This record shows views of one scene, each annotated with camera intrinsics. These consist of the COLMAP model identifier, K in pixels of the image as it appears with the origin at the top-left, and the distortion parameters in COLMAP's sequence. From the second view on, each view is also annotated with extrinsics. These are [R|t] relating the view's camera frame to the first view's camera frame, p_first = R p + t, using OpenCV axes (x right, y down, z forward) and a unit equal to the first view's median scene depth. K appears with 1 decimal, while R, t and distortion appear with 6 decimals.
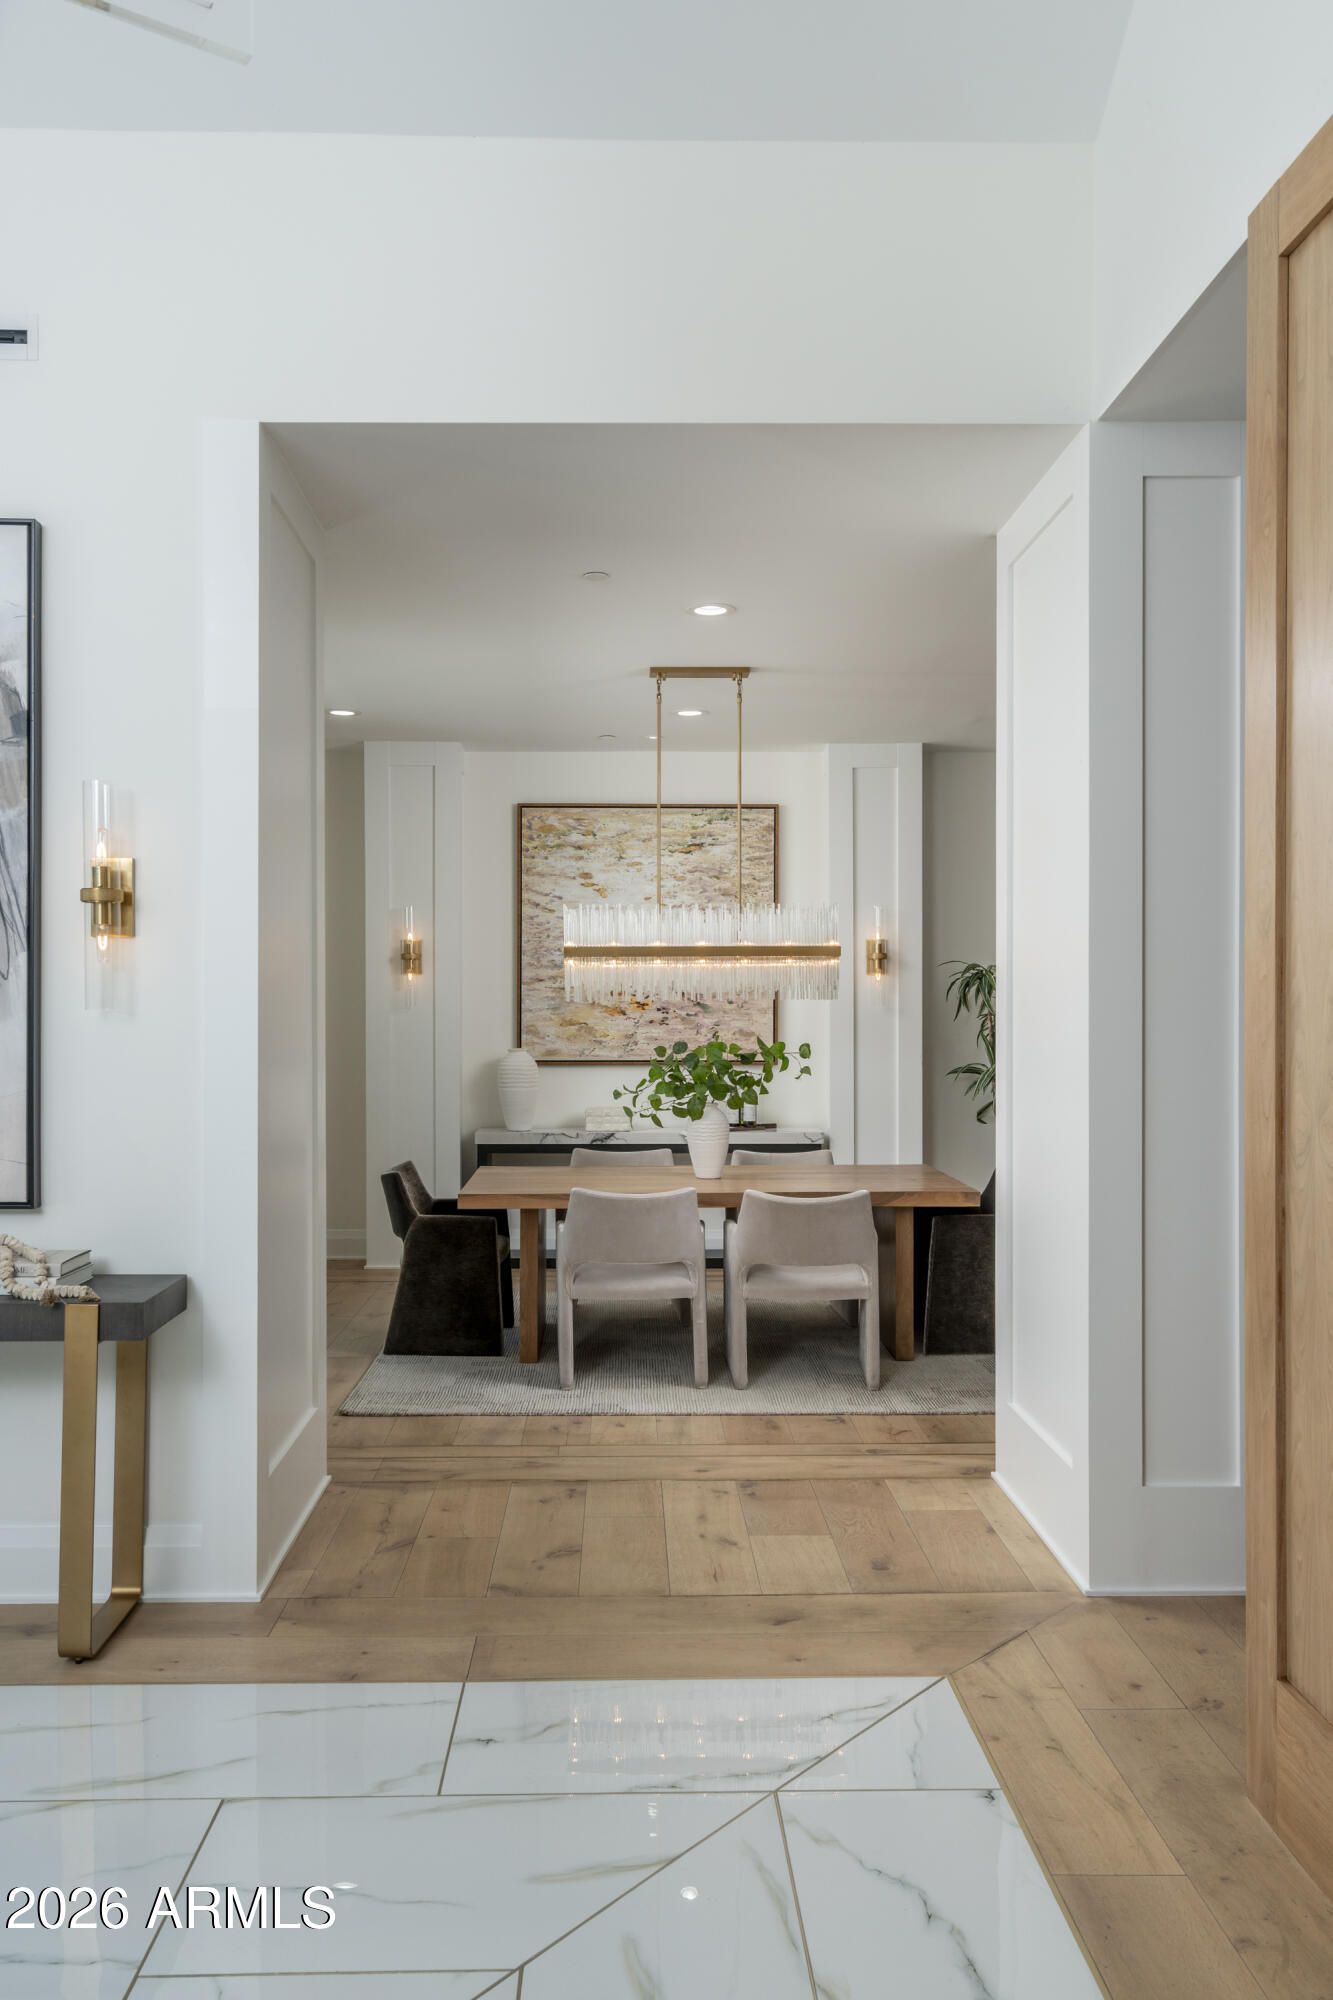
lens RADIAL K [[1411.5, 0, 663.4], [0, 1411.5, 1001.3], [0, 0, 1]] dist [-0.011766, -0.001099]
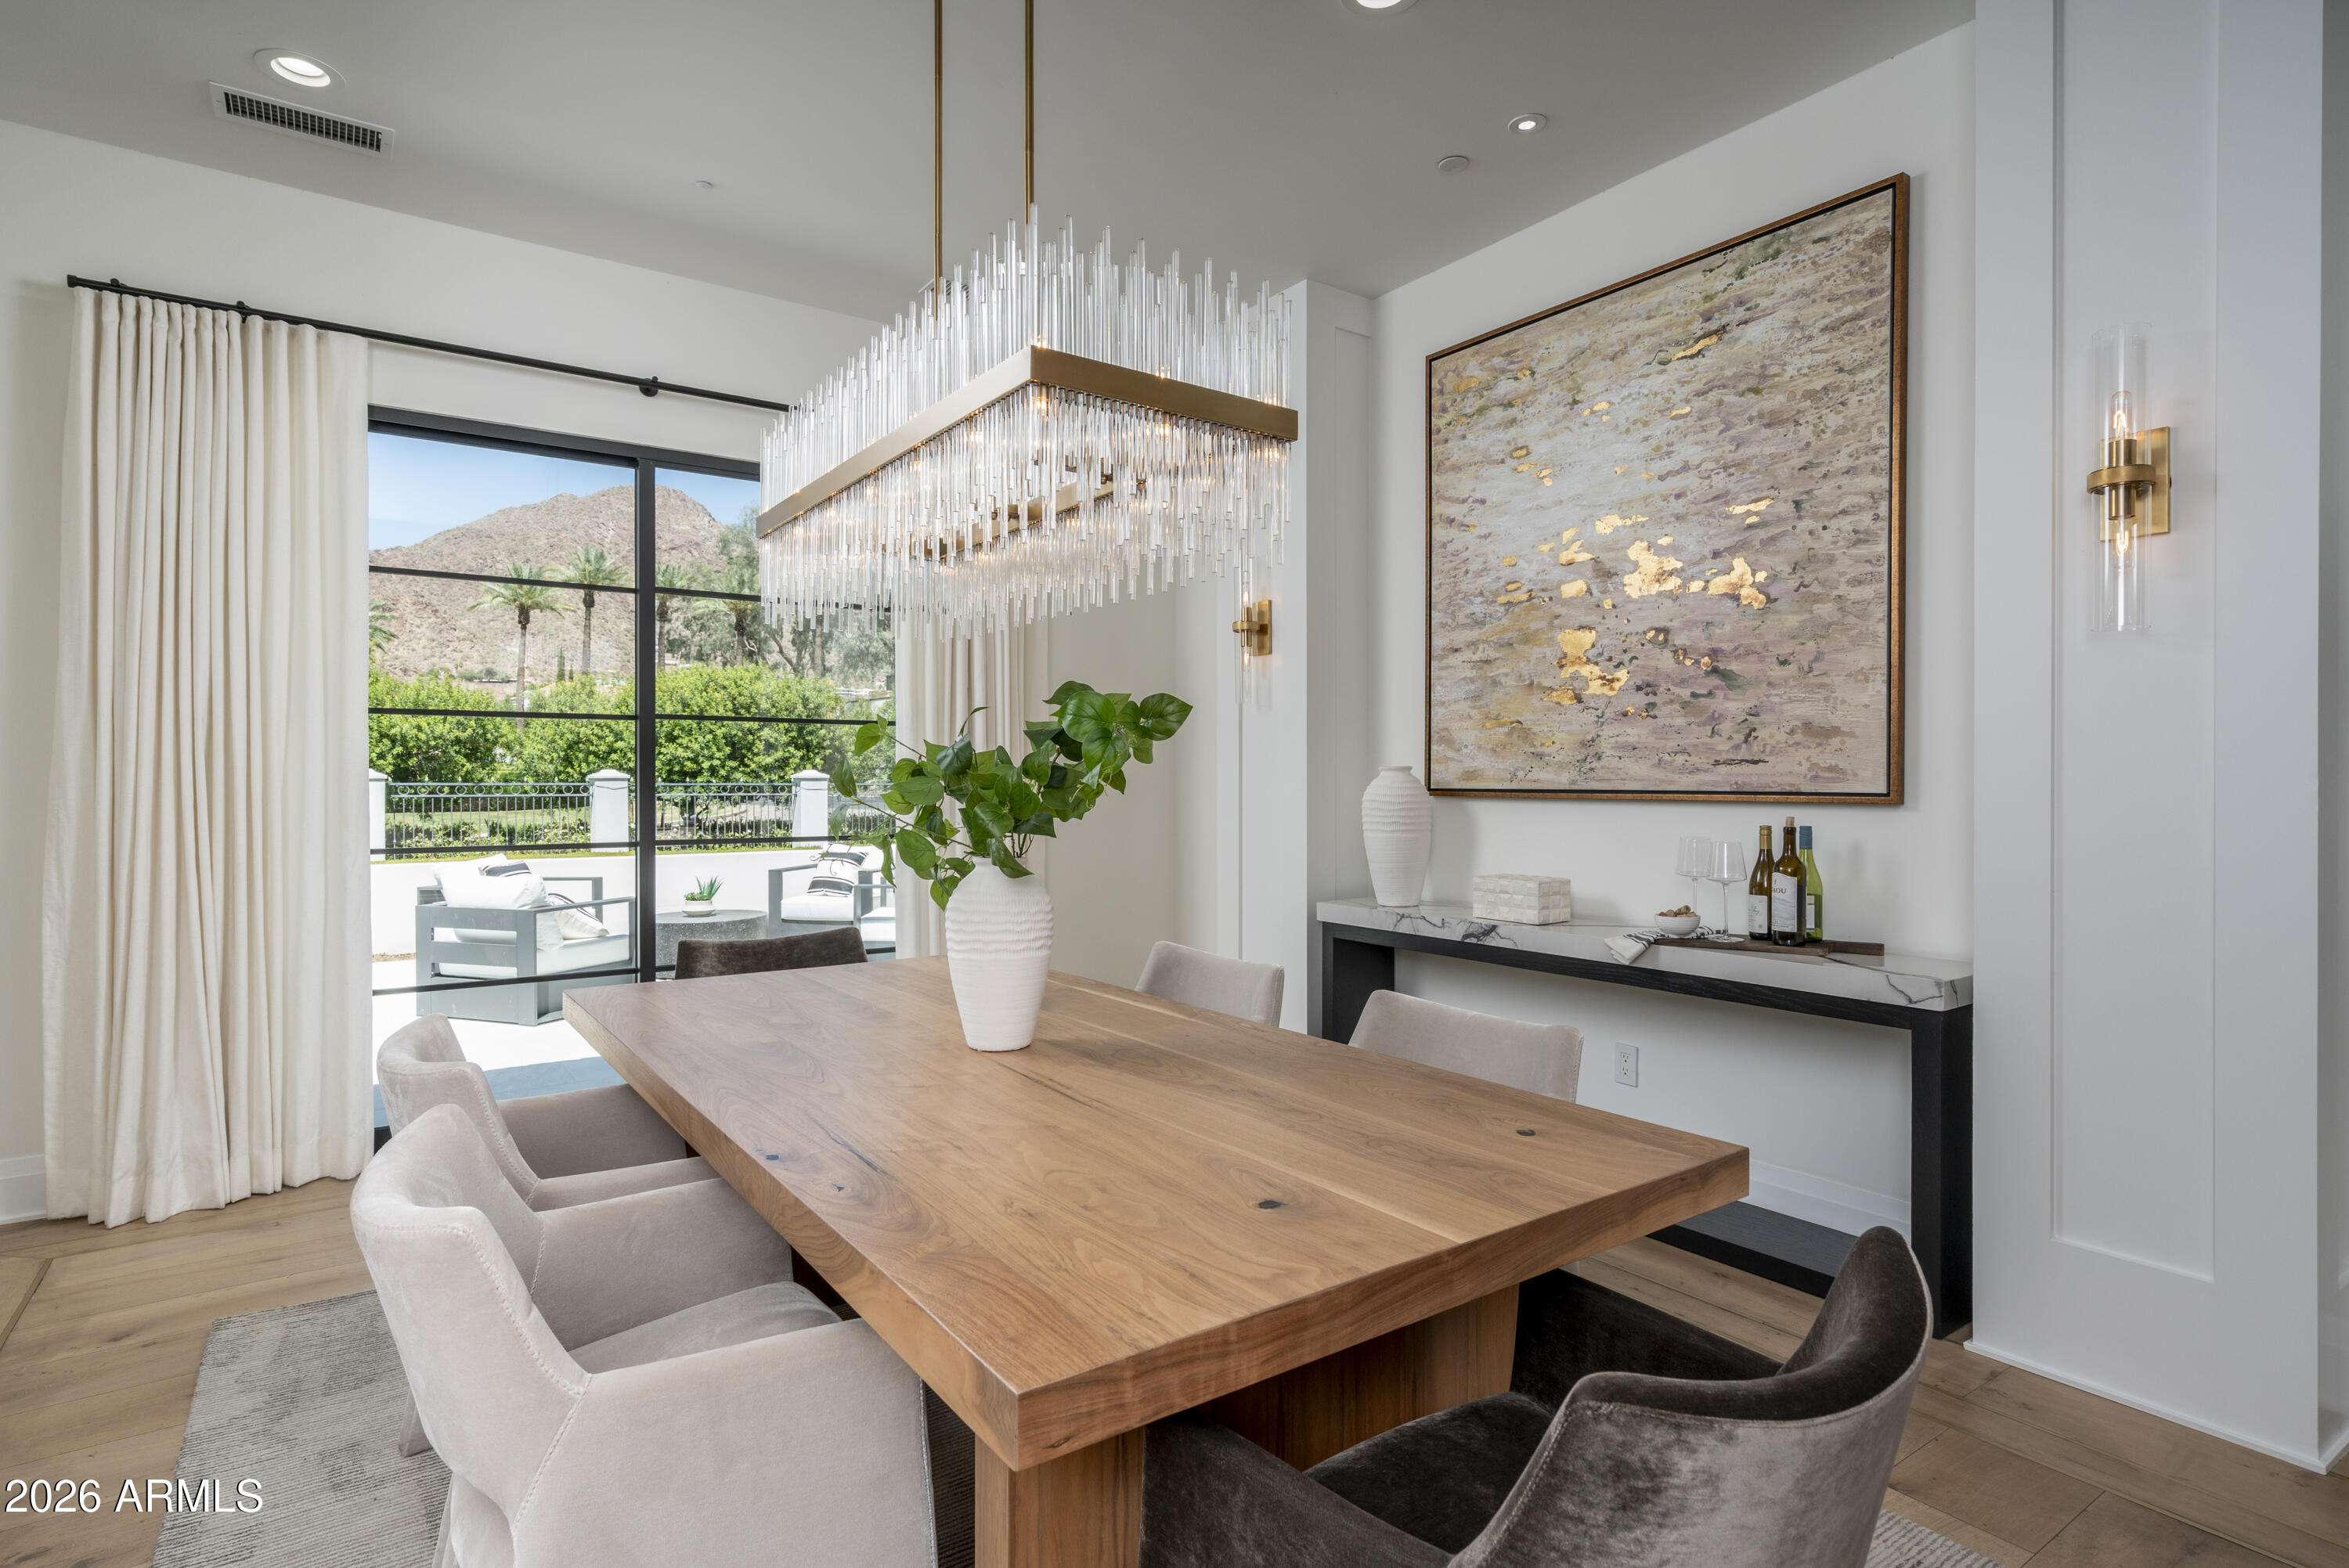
lens RADIAL K [[1175.4, 0, 1184.3], [0, 1175.4, 775.1], [0, 0, 1]] dist [0.005394, 0.000217]
pose [[0.566701, -0.002217, -0.823921, 0.247293], [0.000692, 0.999997, -0.002215, 0.037335], [0.823923, 0.000685, 0.566701, 0.634157]]
